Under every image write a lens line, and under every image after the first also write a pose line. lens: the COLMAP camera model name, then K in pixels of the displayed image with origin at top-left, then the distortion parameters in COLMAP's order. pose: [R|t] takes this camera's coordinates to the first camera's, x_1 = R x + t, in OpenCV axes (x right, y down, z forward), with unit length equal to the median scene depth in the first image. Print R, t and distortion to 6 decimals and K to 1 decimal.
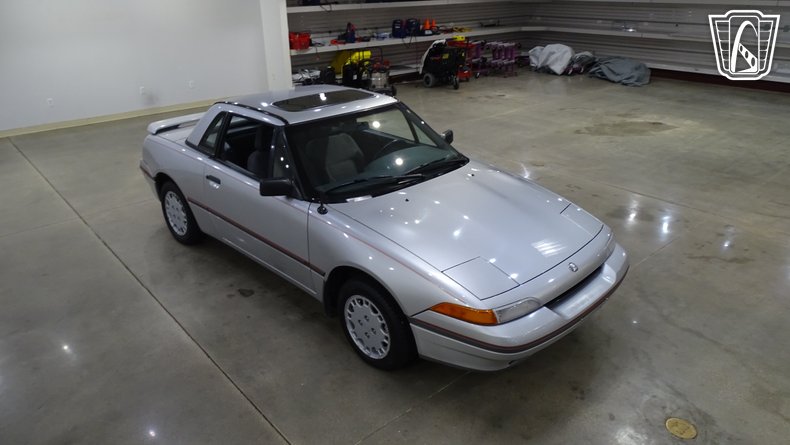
lens RADIAL K [[560.4, 0, 395.0], [0, 560.4, 222.5], [0, 0, 1]] dist [0.001320, 0.001052]
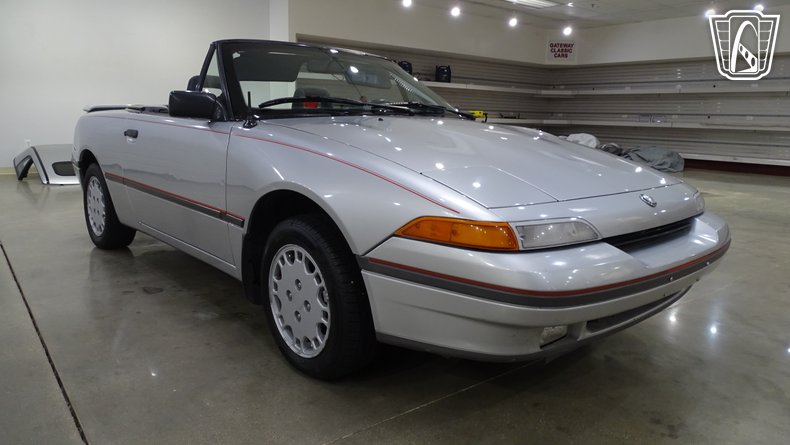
lens RADIAL K [[560.4, 0, 395.0], [0, 560.4, 222.5], [0, 0, 1]] dist [0.001320, 0.001052]
pose [[0.998272, 0.043761, -0.039220, 0.057465], [-0.051447, 0.973364, -0.223417, 0.184139], [0.028399, 0.225048, 0.973934, 0.317221]]
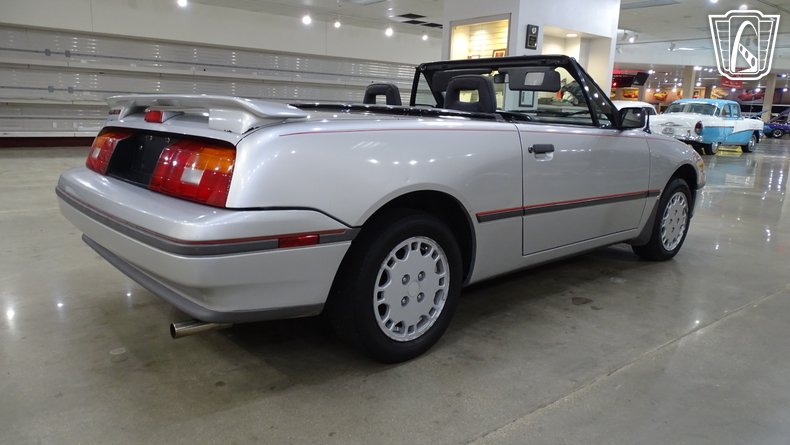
lens RADIAL K [[560.4, 0, 395.0], [0, 560.4, 222.5], [0, 0, 1]] dist [0.001320, 0.001052]
pose [[0.045026, -0.184625, 0.981777, -0.944035], [0.369085, 0.916314, 0.155388, -0.156948], [-0.928304, 0.355362, 0.109401, 1.108110]]
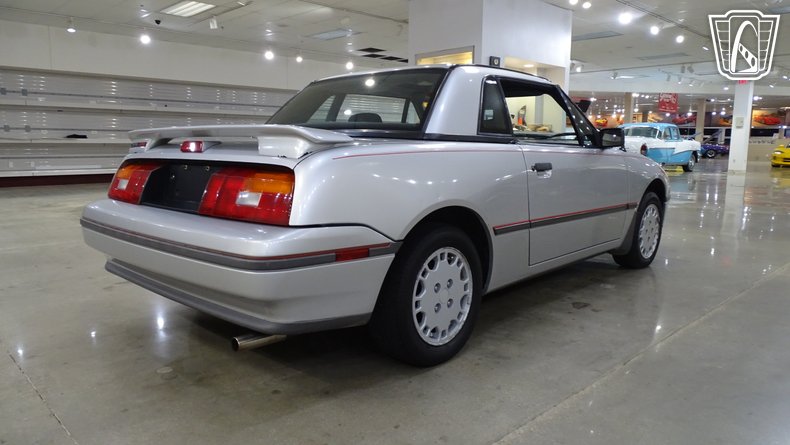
lens RADIAL K [[560.4, 0, 395.0], [0, 560.4, 222.5], [0, 0, 1]] dist [0.001320, 0.001052]
pose [[-0.042410, -0.131124, 0.990458, -0.992236], [0.394170, 0.908741, 0.137184, -0.178117], [-0.918058, 0.396227, 0.013146, 1.179913]]
